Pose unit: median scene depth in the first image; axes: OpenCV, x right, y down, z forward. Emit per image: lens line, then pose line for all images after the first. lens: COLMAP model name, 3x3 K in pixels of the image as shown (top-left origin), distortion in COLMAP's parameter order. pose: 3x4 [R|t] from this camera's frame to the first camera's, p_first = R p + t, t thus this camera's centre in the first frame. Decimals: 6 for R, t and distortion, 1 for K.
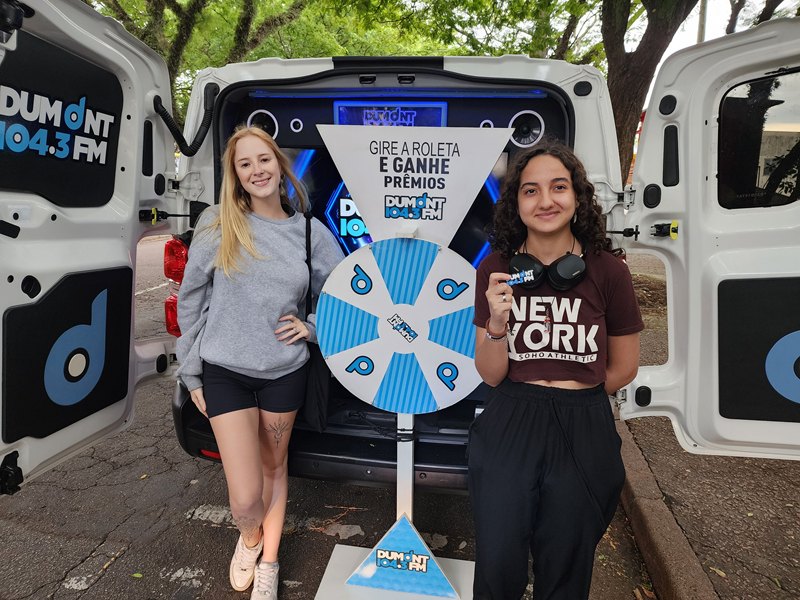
lens RADIAL K [[566.0, 0, 393.7], [0, 566.0, 306.8], [0, 0, 1]] dist [0.071404, -0.072518]
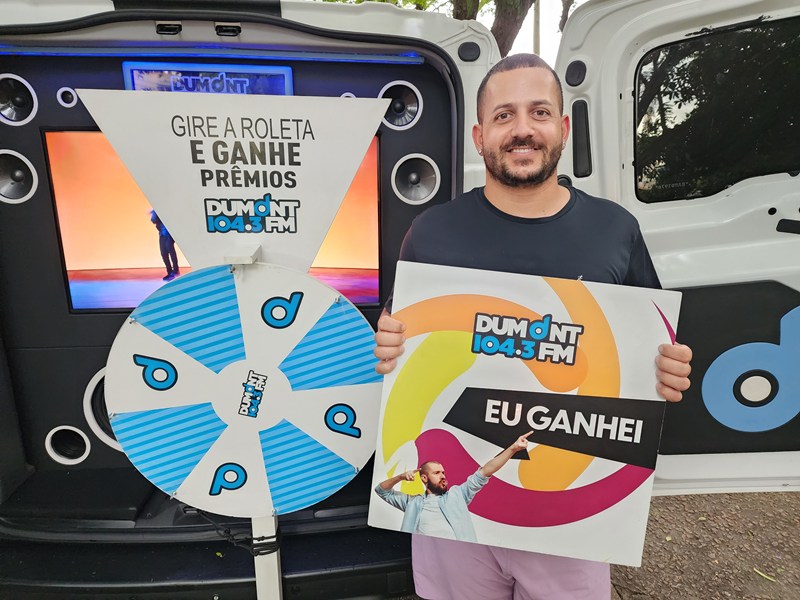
lens RADIAL K [[566.0, 0, 402.1], [0, 566.0, 295.8], [0, 0, 1]] dist [0.071404, -0.072518]
pose [[0.967513, -0.073674, 0.241850, 0.037377], [0.074453, 0.997207, 0.005929, -0.071589], [-0.241612, 0.012270, 0.970295, 0.305127]]
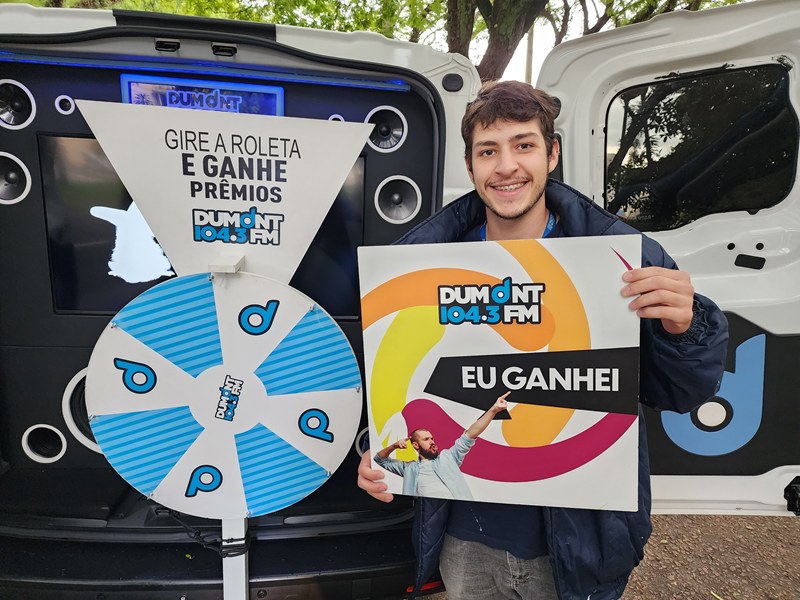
lens RADIAL K [[566.0, 0, 400.6], [0, 566.0, 297.5], [0, 0, 1]] dist [0.071404, -0.072518]
pose [[0.964192, -0.023648, 0.264148, 0.041743], [0.030071, 0.999342, -0.020299, -0.067659], [-0.263494, 0.027515, 0.964269, 0.268856]]
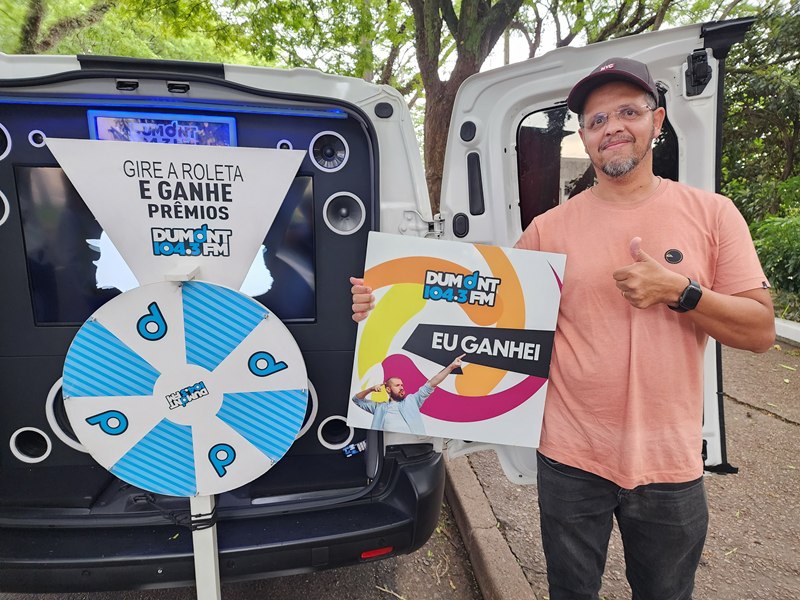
lens RADIAL K [[566.0, 0, 415.3], [0, 566.0, 306.8], [0, 0, 1]] dist [0.071404, -0.072518]
pose [[0.952950, -0.059586, 0.297215, 0.091543], [0.069004, 0.997389, -0.021288, -0.043091], [-0.295170, 0.040796, 0.954573, 0.126933]]
